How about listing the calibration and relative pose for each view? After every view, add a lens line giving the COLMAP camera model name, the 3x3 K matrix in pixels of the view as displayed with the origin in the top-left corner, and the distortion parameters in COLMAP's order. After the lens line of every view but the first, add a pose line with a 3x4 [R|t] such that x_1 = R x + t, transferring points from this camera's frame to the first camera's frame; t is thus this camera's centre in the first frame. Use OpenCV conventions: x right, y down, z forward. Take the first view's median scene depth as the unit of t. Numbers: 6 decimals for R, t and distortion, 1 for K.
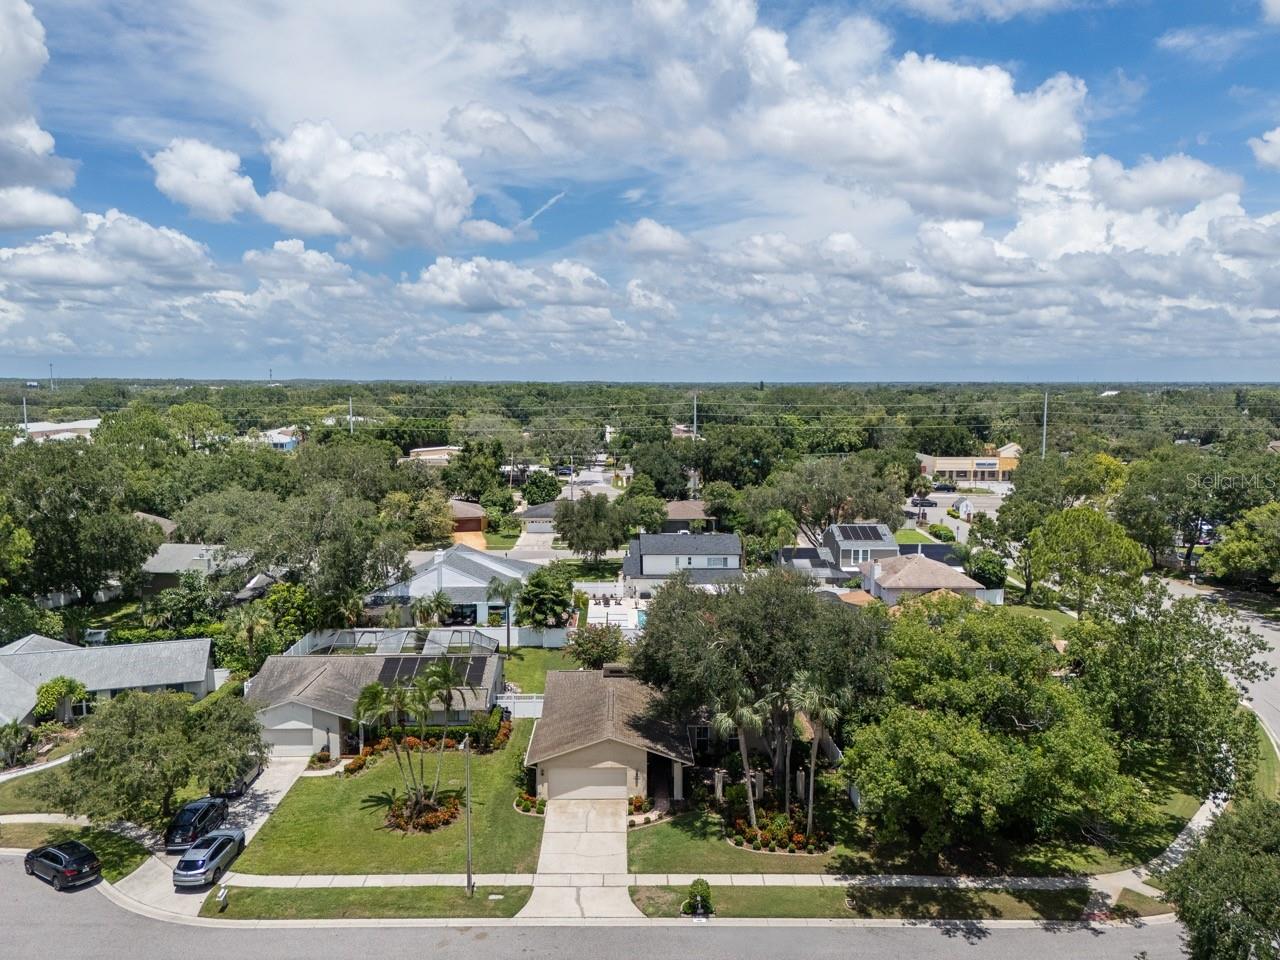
lens RADIAL K [[947.2, 0, 632.3], [0, 947.2, 480.3], [0, 0, 1]] dist [0.065043, -0.048485]
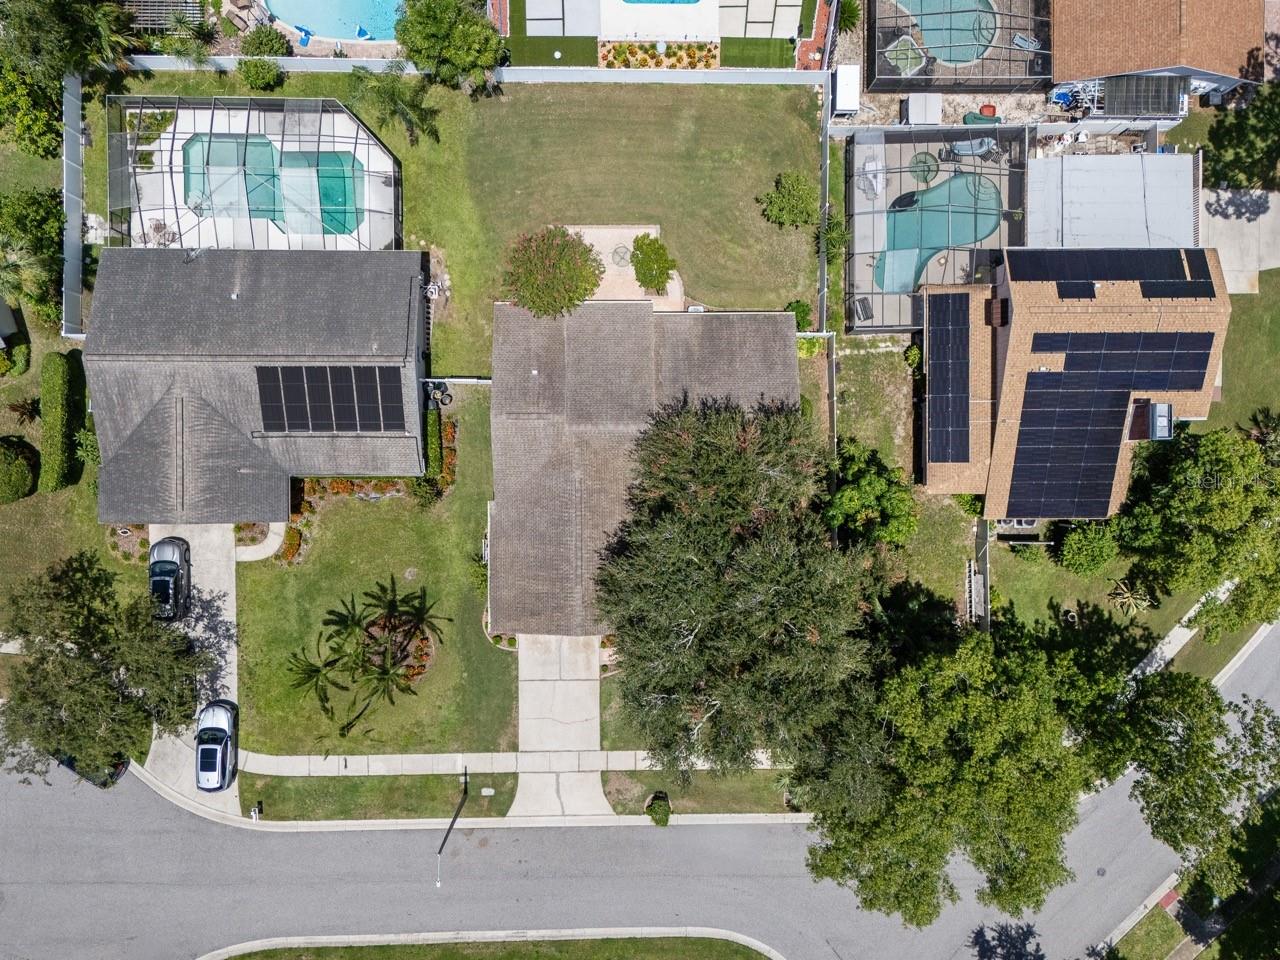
lens RADIAL K [[947.2, 0, 639.3], [0, 947.2, 486.1], [0, 0, 1]] dist [0.065043, -0.048485]
pose [[0.999798, 0.007989, 0.018451, 0.016369], [-0.019114, 0.092885, 0.995493, -0.667642], [0.006239, -0.995645, 0.093019, 1.098574]]
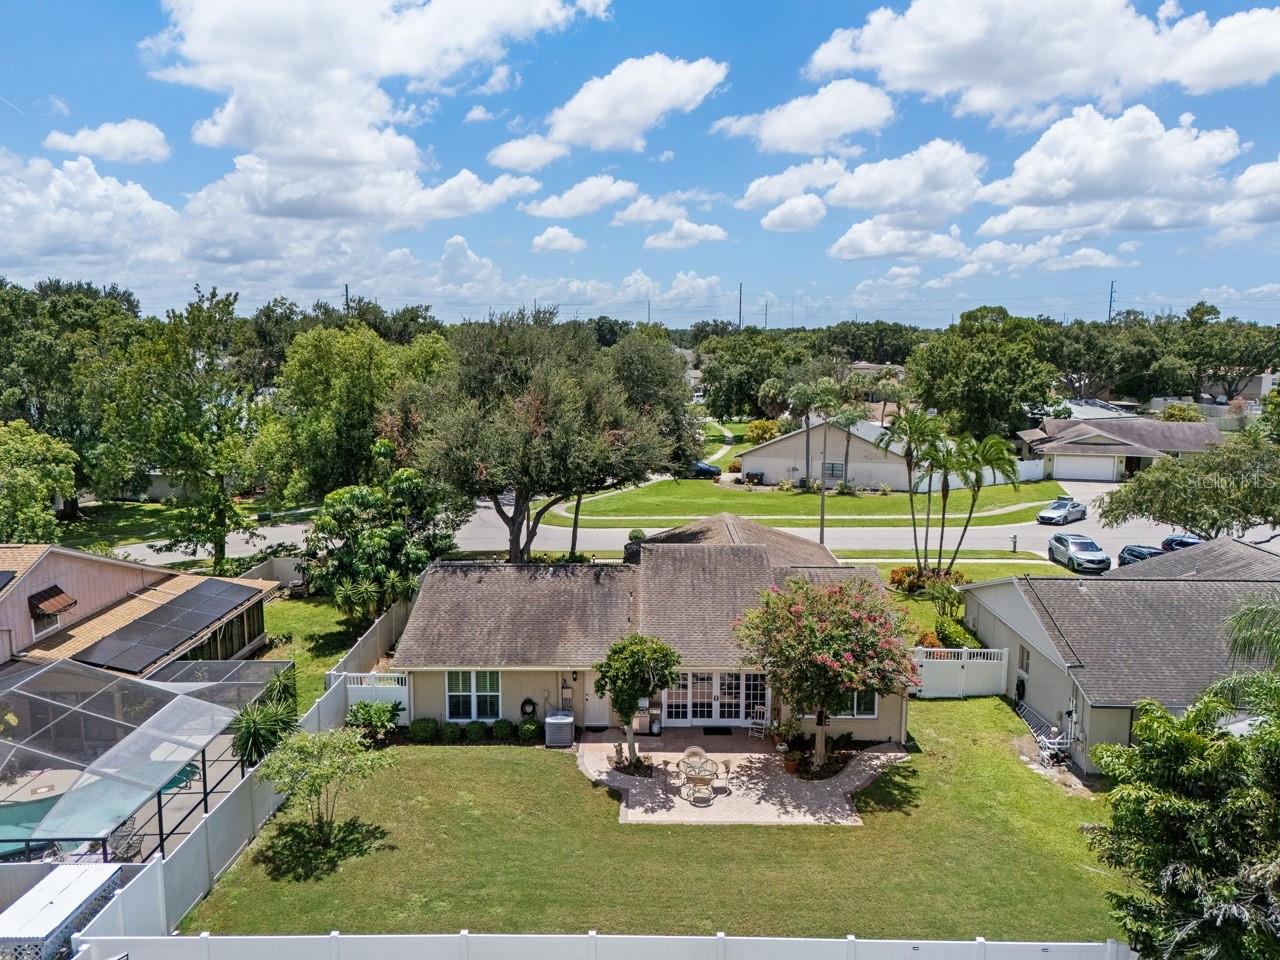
lens RADIAL K [[947.2, 0, 644.3], [0, 947.2, 474.3], [0, 0, 1]] dist [0.065043, -0.048485]
pose [[-0.999848, -0.008427, 0.015251, 0.036098], [-0.004390, 0.968875, 0.247511, 0.028715], [-0.016862, 0.247407, -0.968765, 1.876903]]
